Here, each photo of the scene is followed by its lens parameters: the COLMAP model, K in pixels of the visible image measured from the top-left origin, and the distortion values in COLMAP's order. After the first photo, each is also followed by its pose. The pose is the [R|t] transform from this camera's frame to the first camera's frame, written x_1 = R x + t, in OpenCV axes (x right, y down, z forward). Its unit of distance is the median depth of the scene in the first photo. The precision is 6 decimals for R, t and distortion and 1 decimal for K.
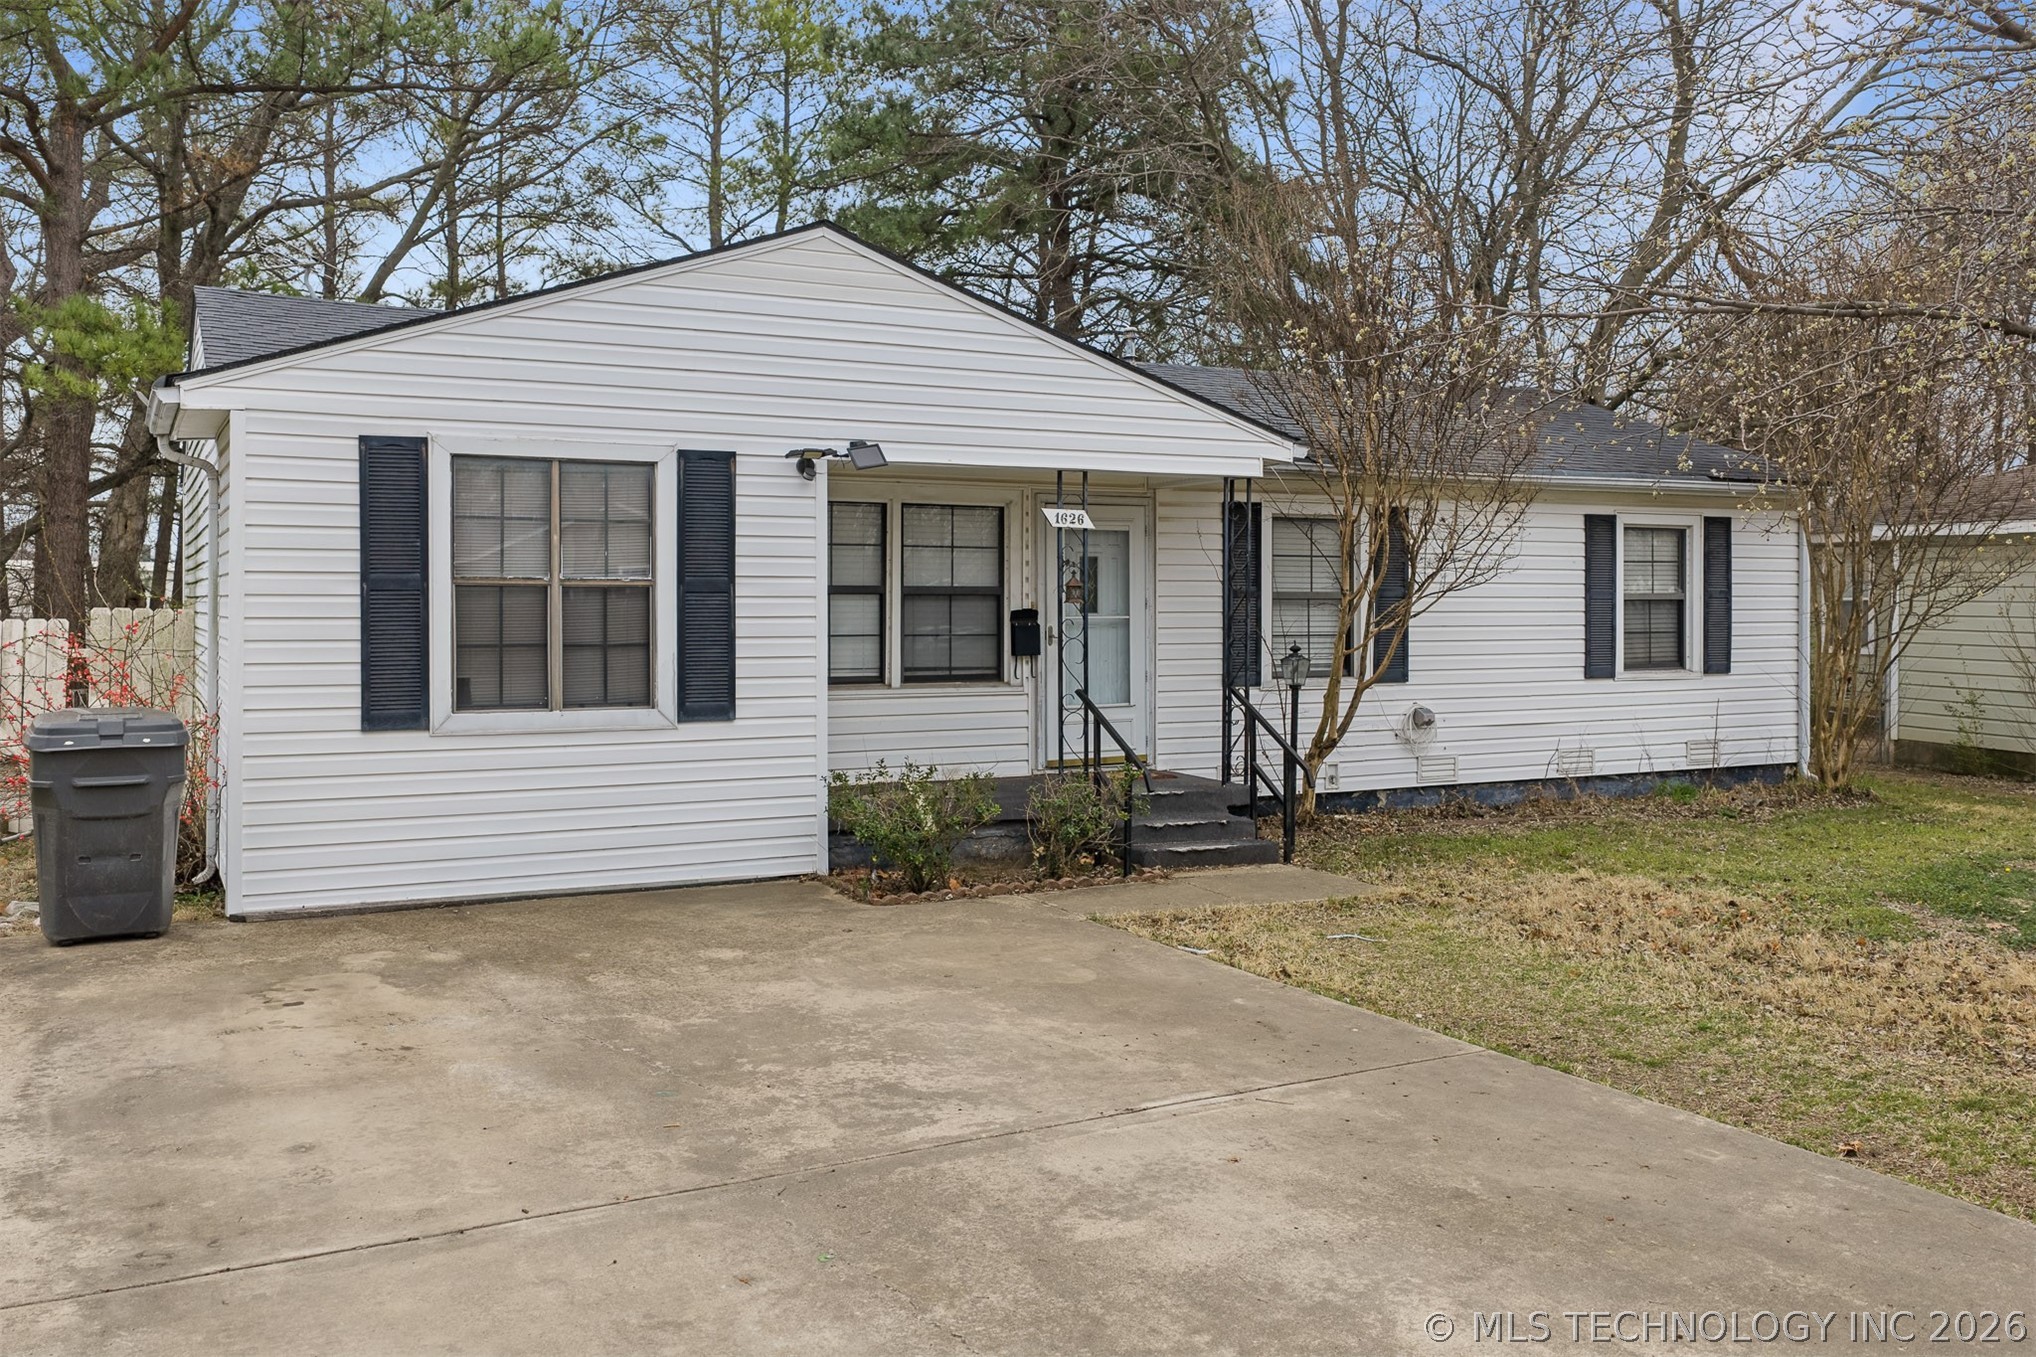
lens RADIAL K [[1692.5, 0, 1015.2], [0, 1692.5, 672.0], [0, 0, 1]] dist [-0.002863, -0.012047]
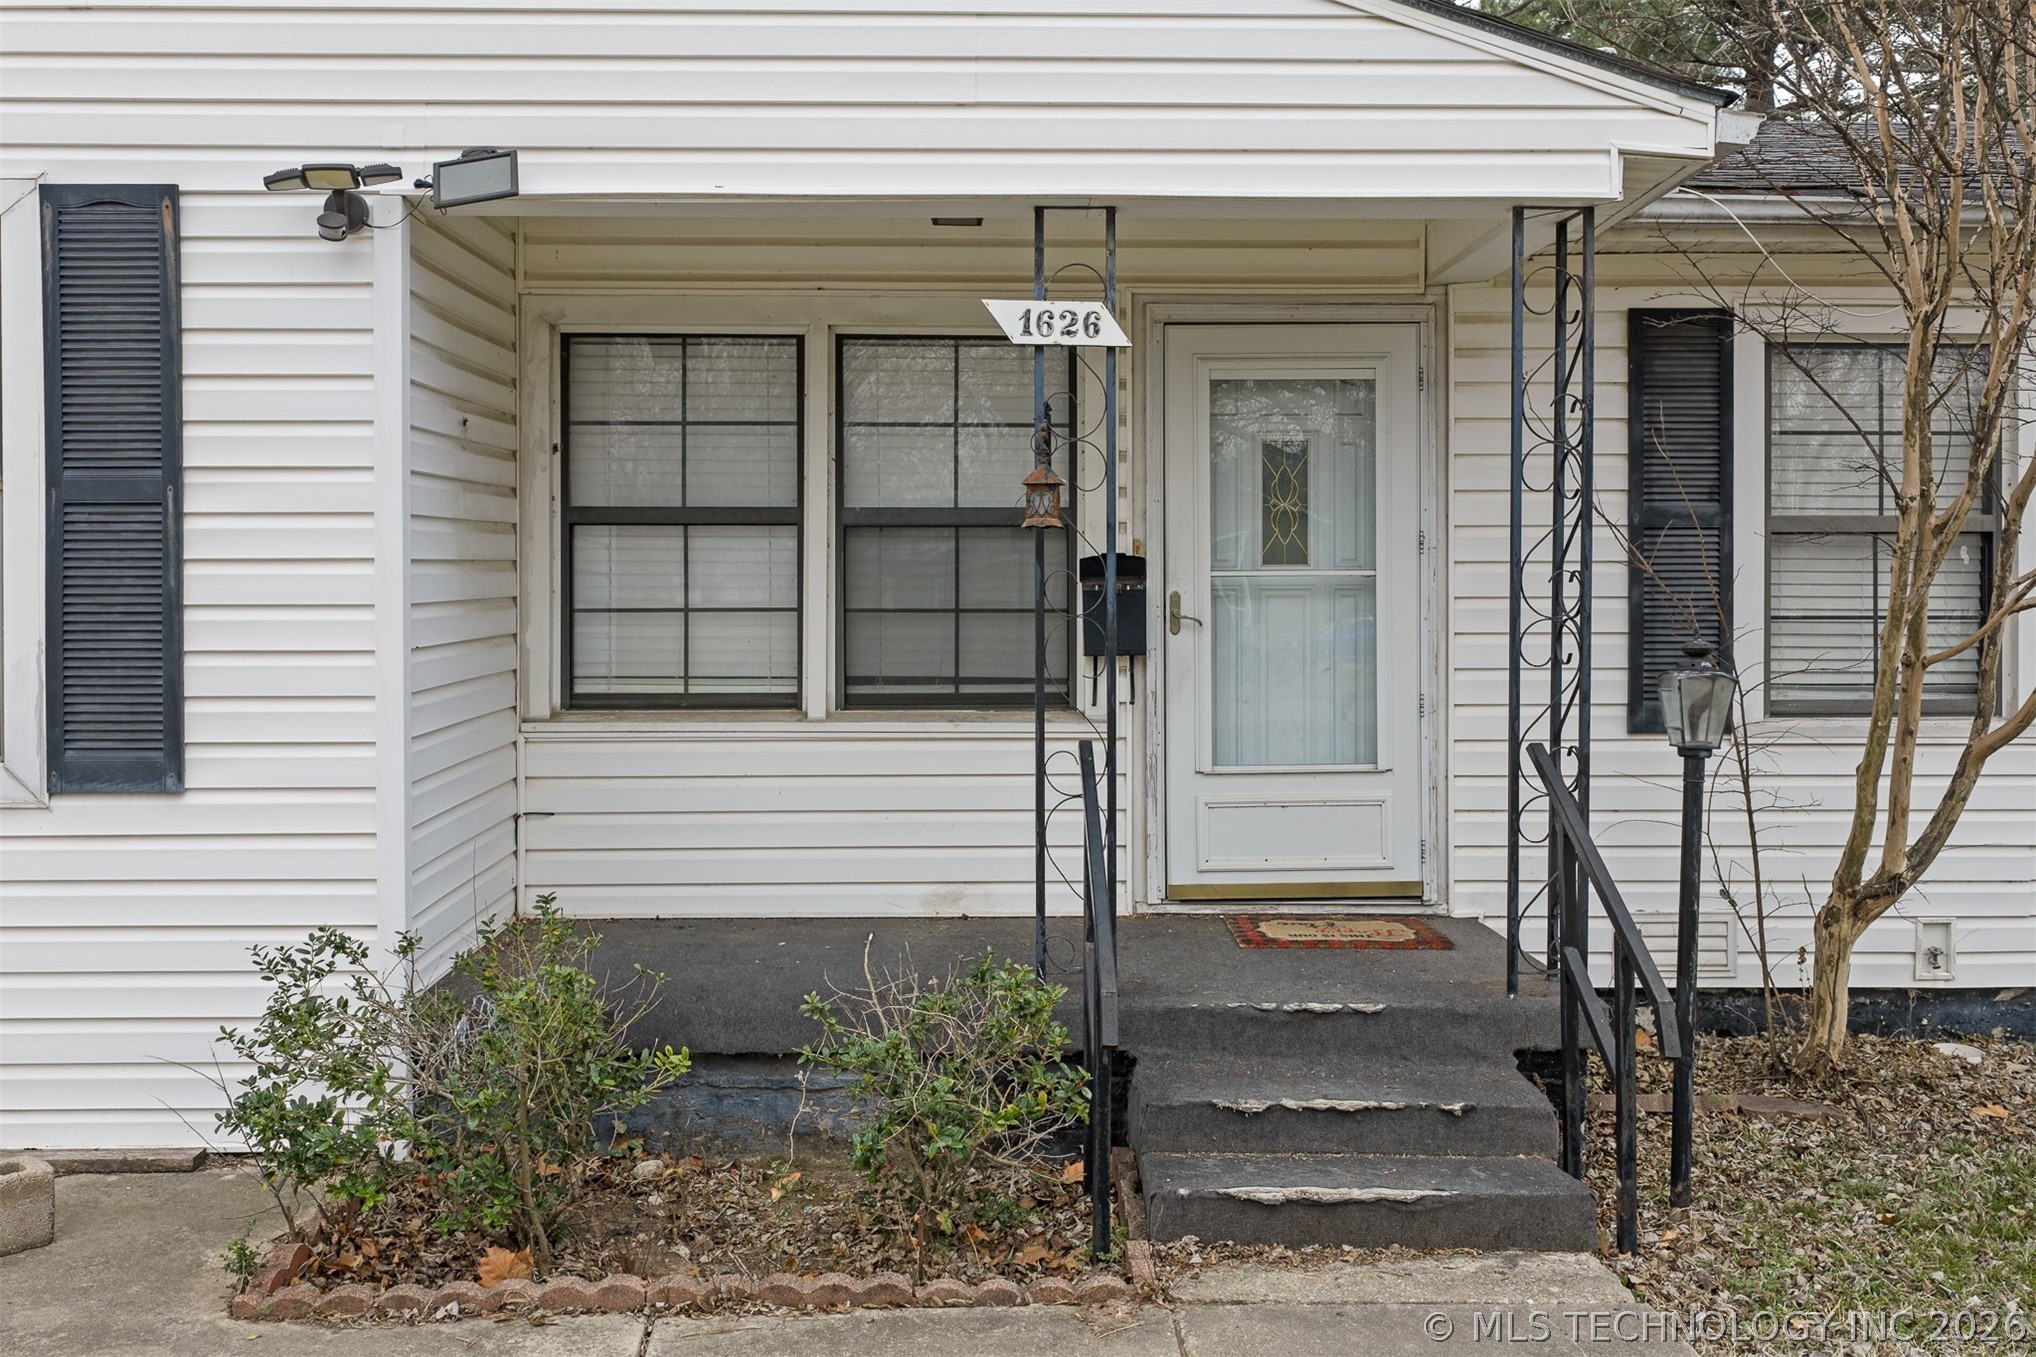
lens RADIAL K [[1692.5, 0, 1042.1], [0, 1692.5, 649.4], [0, 0, 1]] dist [-0.002863, -0.012047]
pose [[0.899318, 0.014981, -0.437038, 0.195562], [-0.017791, 0.999839, -0.002337, -0.010383], [0.436932, 0.009878, 0.899440, 0.596788]]
